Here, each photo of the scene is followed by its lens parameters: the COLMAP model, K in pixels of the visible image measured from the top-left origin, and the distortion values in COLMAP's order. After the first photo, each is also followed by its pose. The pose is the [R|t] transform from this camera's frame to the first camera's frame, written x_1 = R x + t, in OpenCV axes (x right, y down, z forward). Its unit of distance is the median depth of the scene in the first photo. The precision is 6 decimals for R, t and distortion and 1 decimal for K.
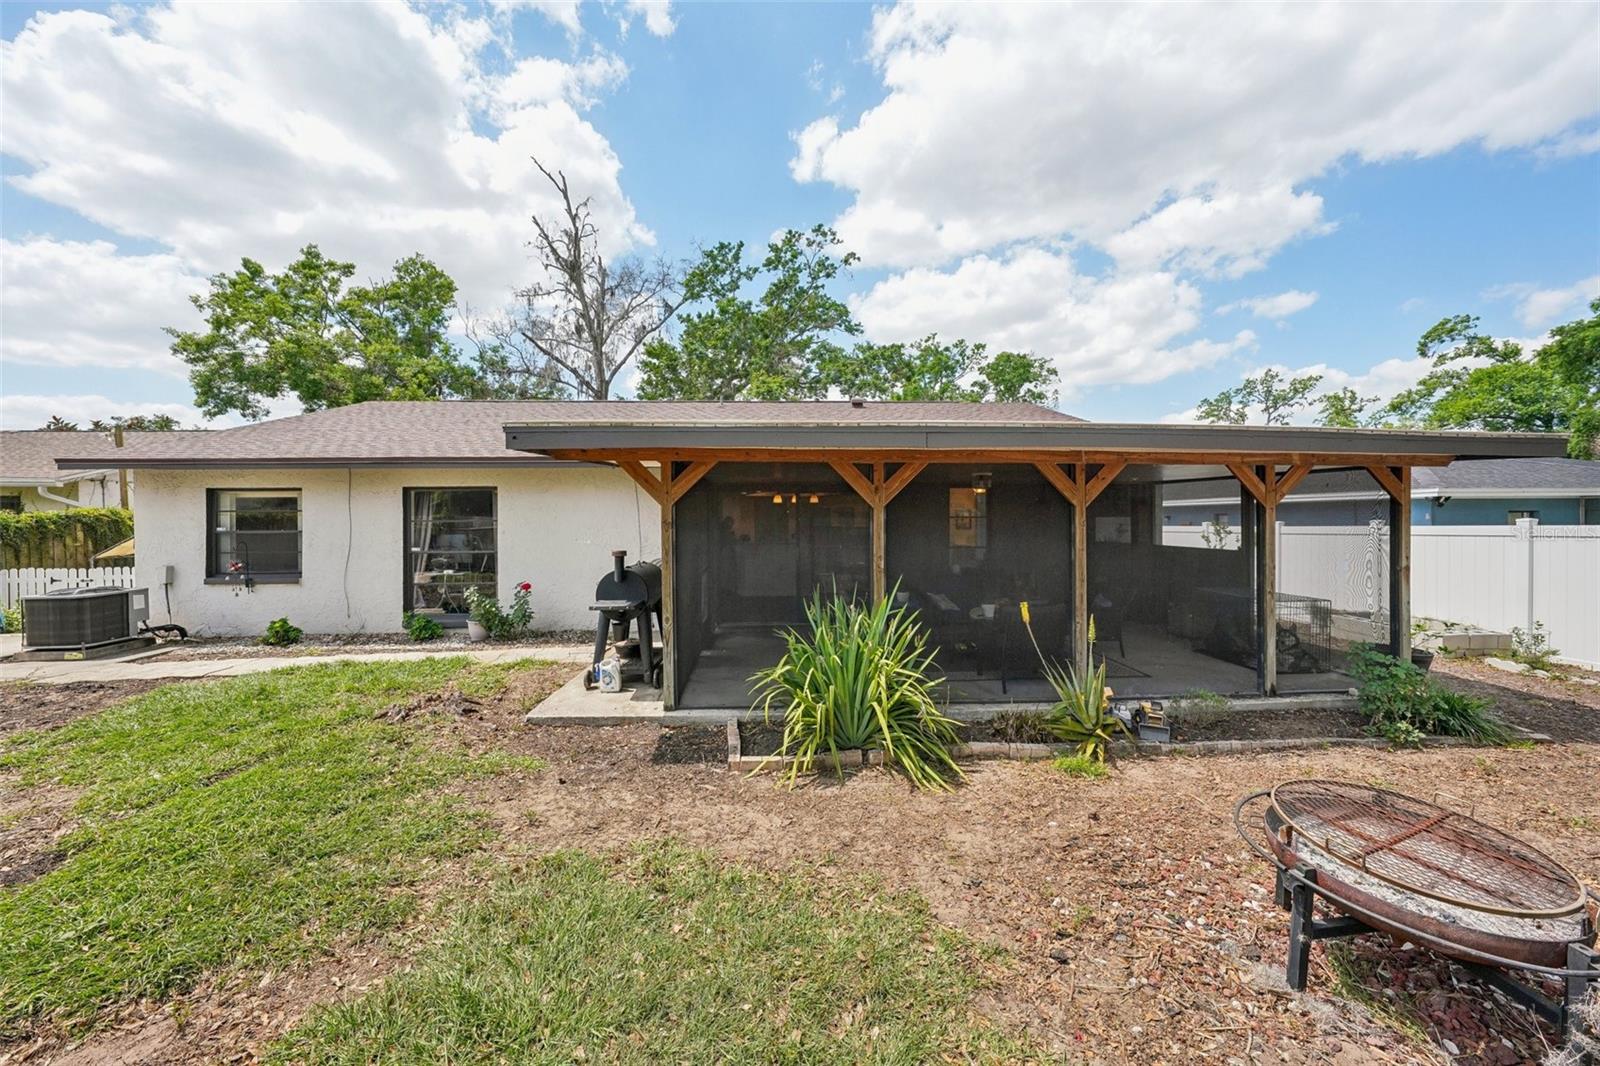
lens RADIAL K [[556.8, 0, 802.3], [0, 556.8, 513.4], [0, 0, 1]] dist [-0.012155, -0.000072]
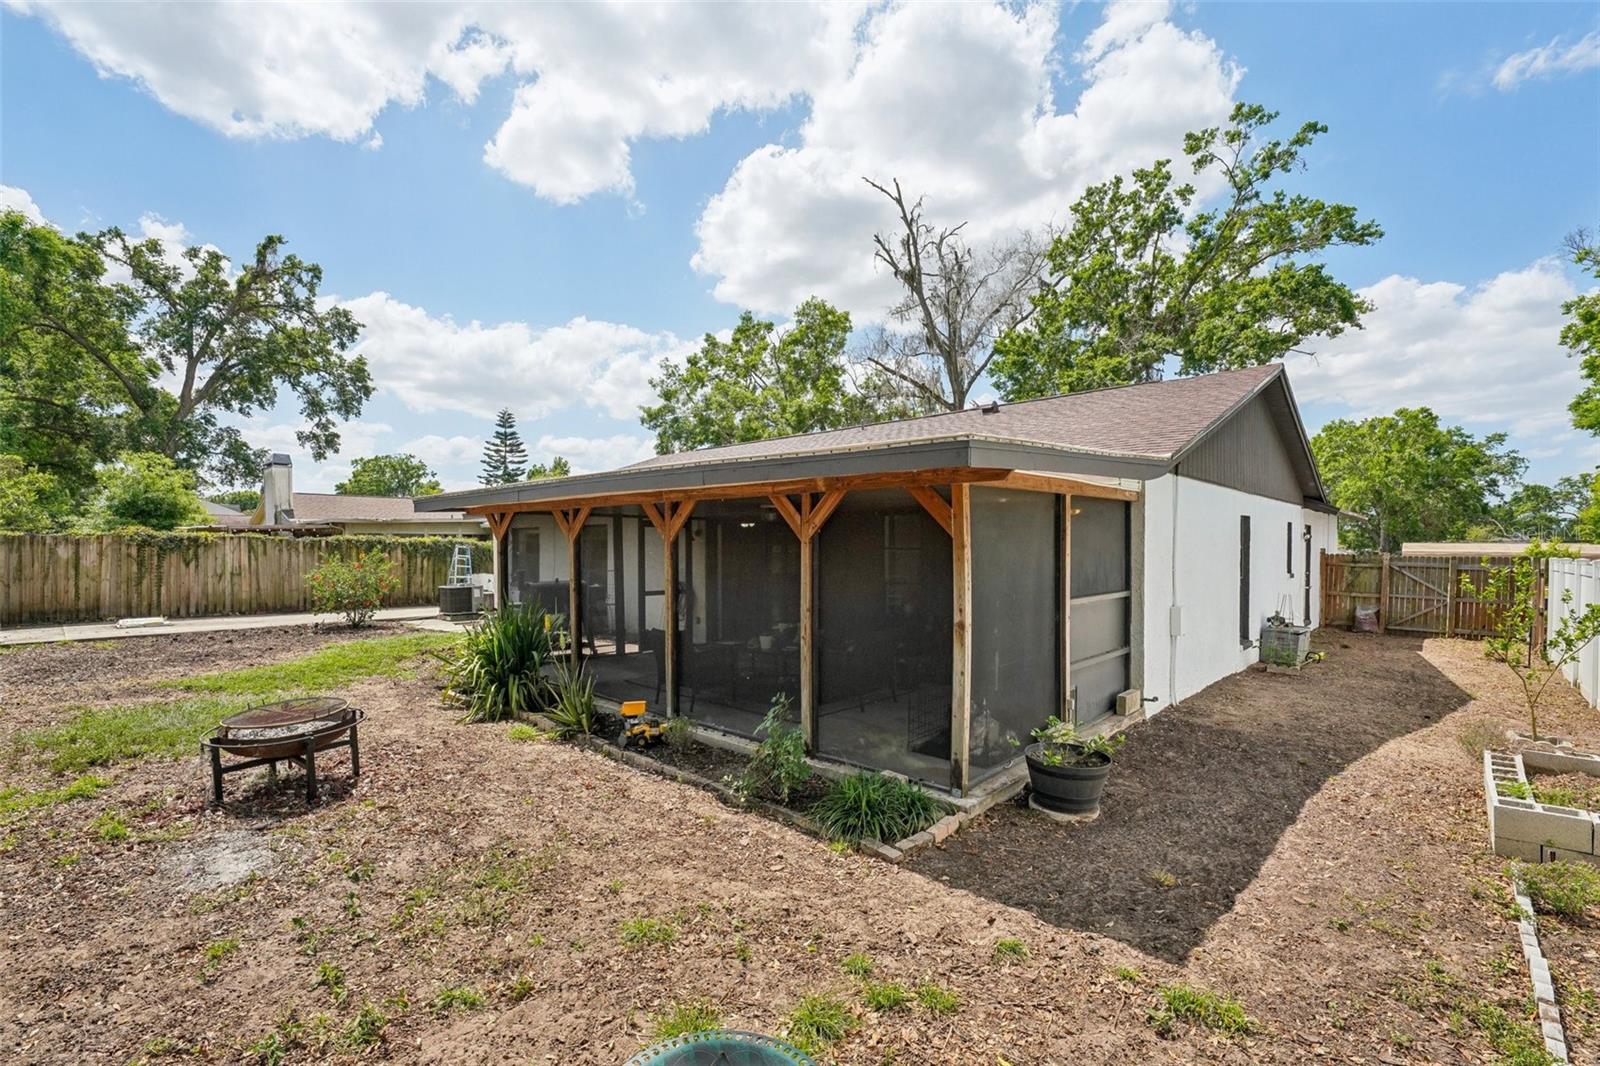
lens RADIAL K [[714.1, 0, 798.1], [0, 714.1, 539.4], [0, 0, 1]] dist [-0.006818, 0.005383]
pose [[0.696698, -0.000503, -0.717364, 0.312359], [-0.001977, 0.999995, -0.002622, -0.002032], [0.717361, 0.003246, 0.696694, 0.037345]]
